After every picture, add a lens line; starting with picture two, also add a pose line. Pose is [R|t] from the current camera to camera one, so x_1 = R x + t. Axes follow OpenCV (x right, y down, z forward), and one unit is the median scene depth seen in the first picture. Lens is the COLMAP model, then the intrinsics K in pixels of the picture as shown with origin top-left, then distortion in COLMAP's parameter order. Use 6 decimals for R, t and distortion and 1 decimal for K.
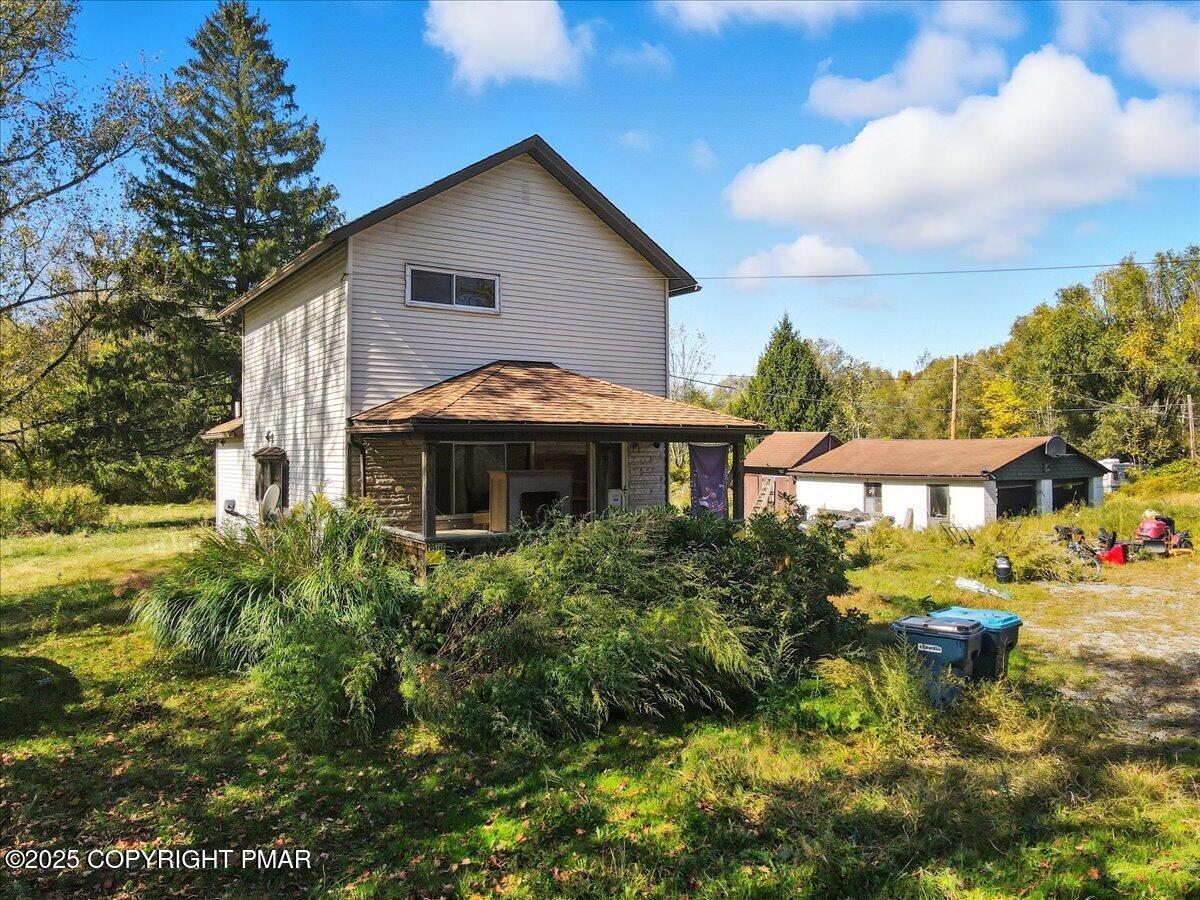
lens RADIAL K [[880.6, 0, 598.0], [0, 880.6, 449.1], [0, 0, 1]] dist [0.003645, 0.021534]
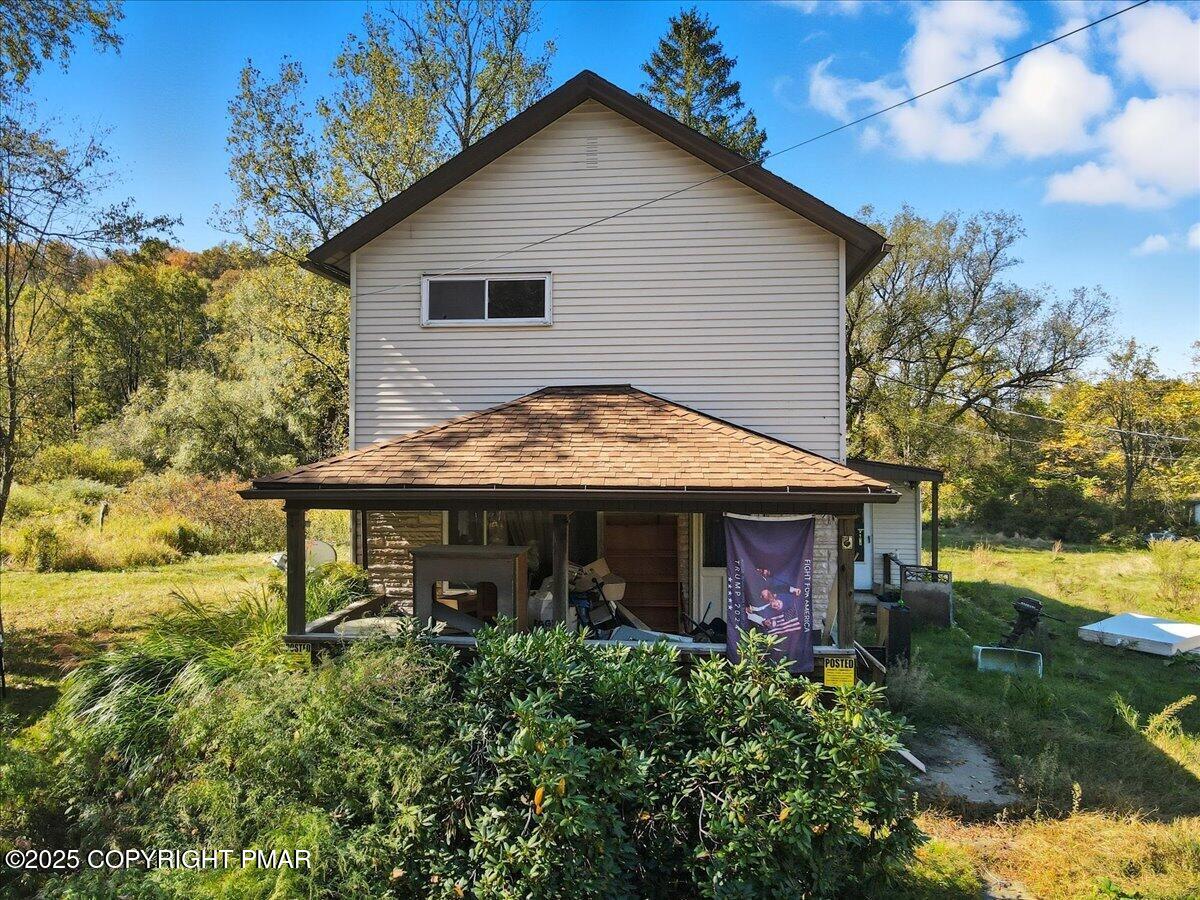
lens RADIAL K [[880.1, 0, 597.0], [0, 880.1, 446.4], [0, 0, 1]] dist [0.014109, -0.000812]
pose [[0.764748, 0.000502, -0.644330, 0.396491], [-0.000525, 1.000000, 0.000156, -0.050297], [0.644329, 0.000219, 0.764748, 0.453308]]
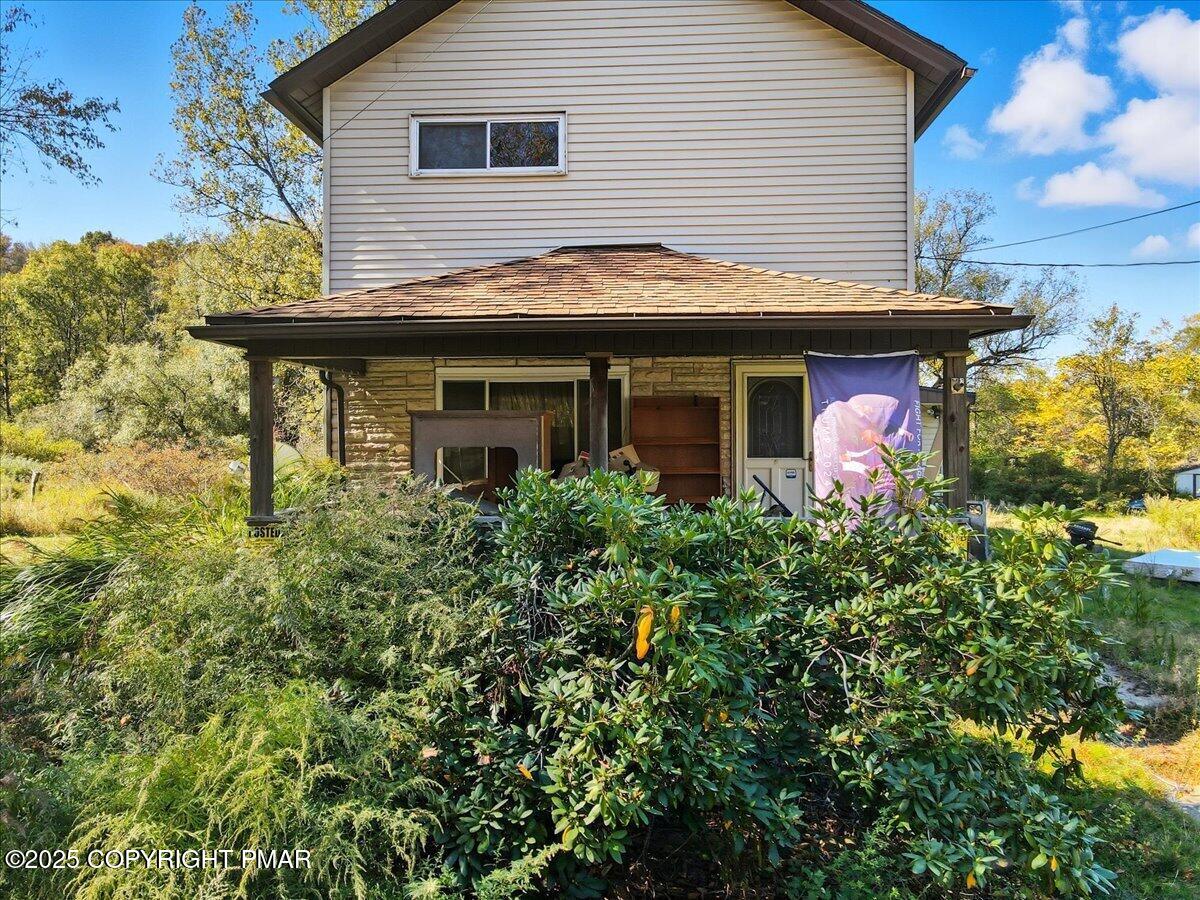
lens RADIAL K [[880.6, 0, 598.0], [0, 880.6, 449.1], [0, 0, 1]] dist [0.003645, 0.021534]
pose [[0.796738, -0.000290, -0.604324, 0.284402], [0.001434, 0.999998, 0.001411, 0.041493], [0.604323, -0.001990, 0.796737, 0.511671]]
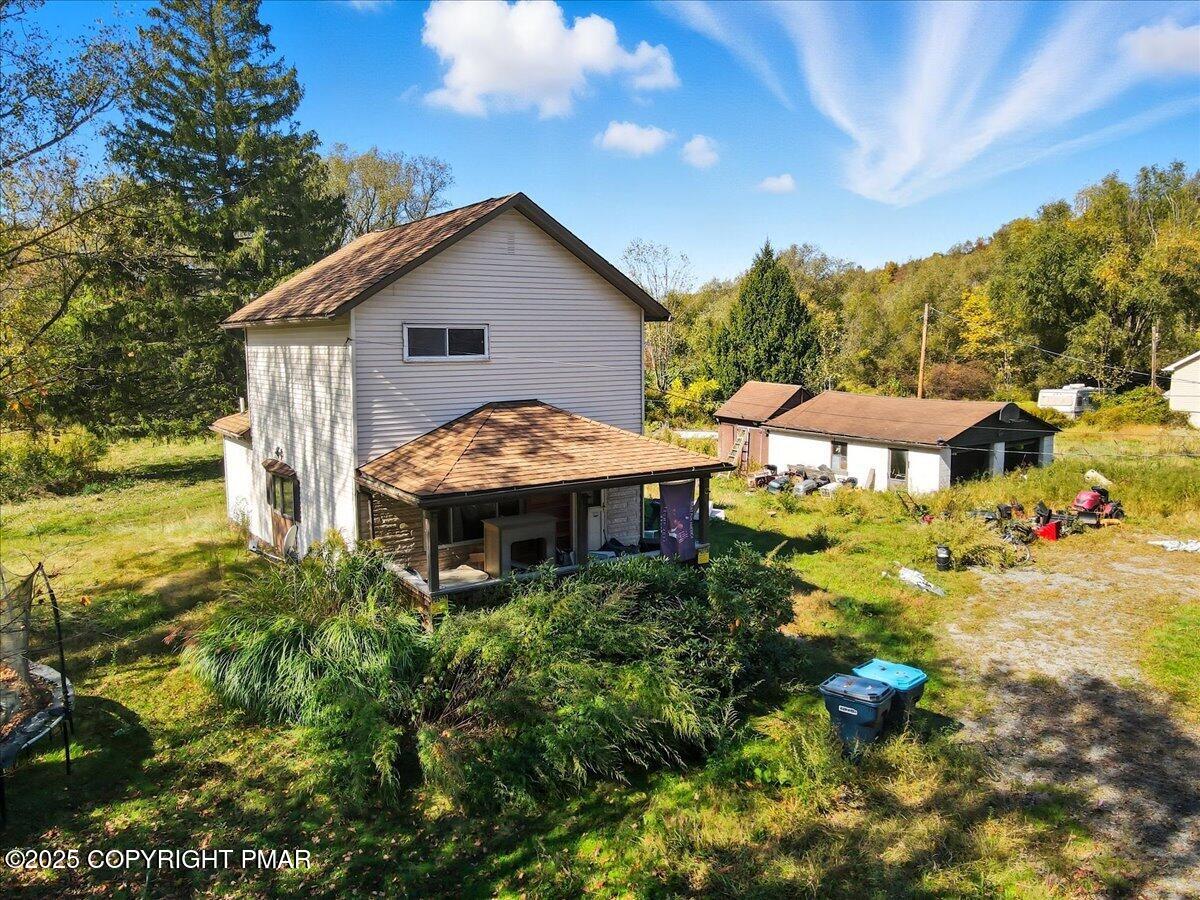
lens RADIAL K [[880.6, 0, 598.0], [0, 880.6, 449.1], [0, 0, 1]] dist [0.003645, 0.021534]
pose [[0.999846, -0.003519, 0.017219, 0.004397], [0.001293, 0.991823, 0.127615, -0.182303], [-0.017527, -0.127573, 0.991674, -0.103660]]
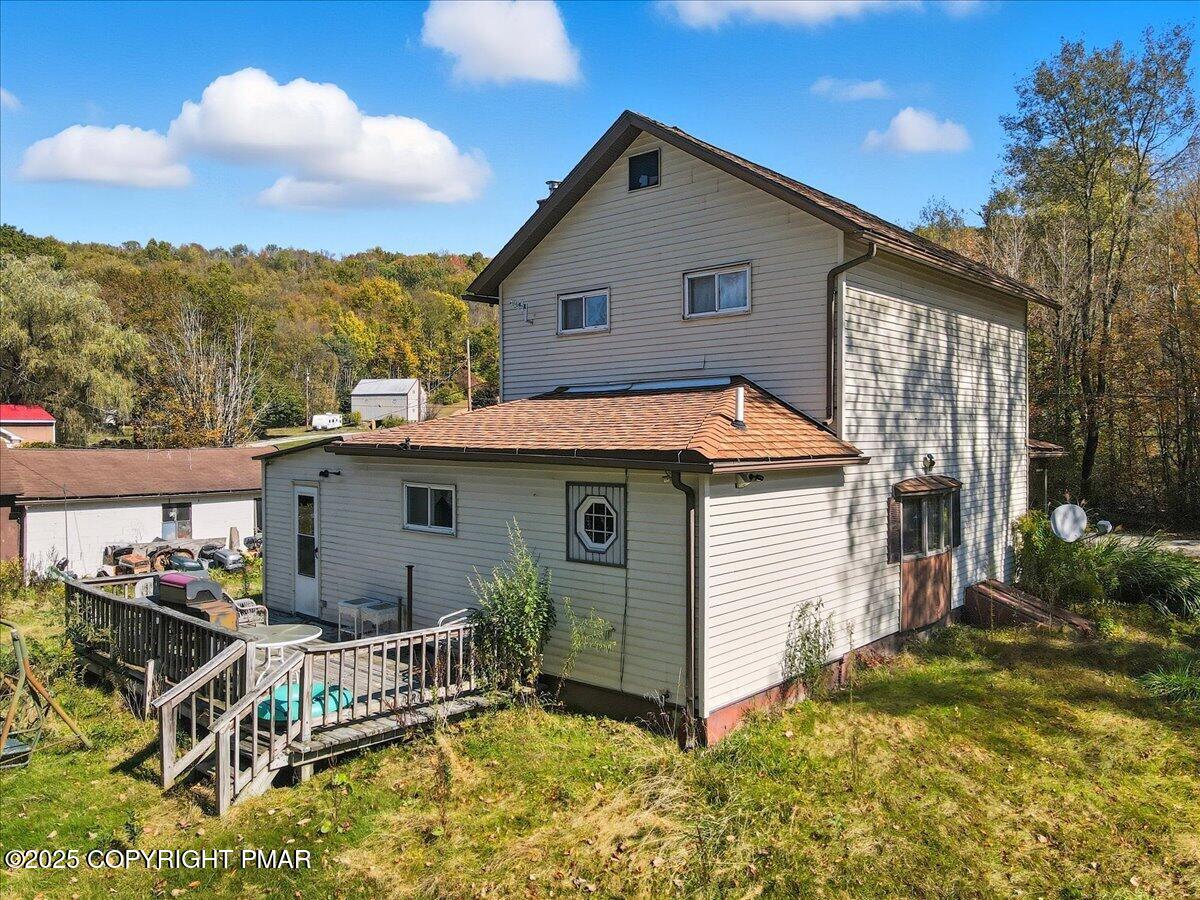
lens RADIAL K [[880.1, 0, 597.0], [0, 880.1, 446.4], [0, 0, 1]] dist [0.014109, -0.000812]
pose [[-0.262046, -0.004860, 0.965043, -1.183493], [0.003041, 0.999978, 0.005862, -0.037528], [-0.965051, 0.004471, -0.262025, 1.714368]]
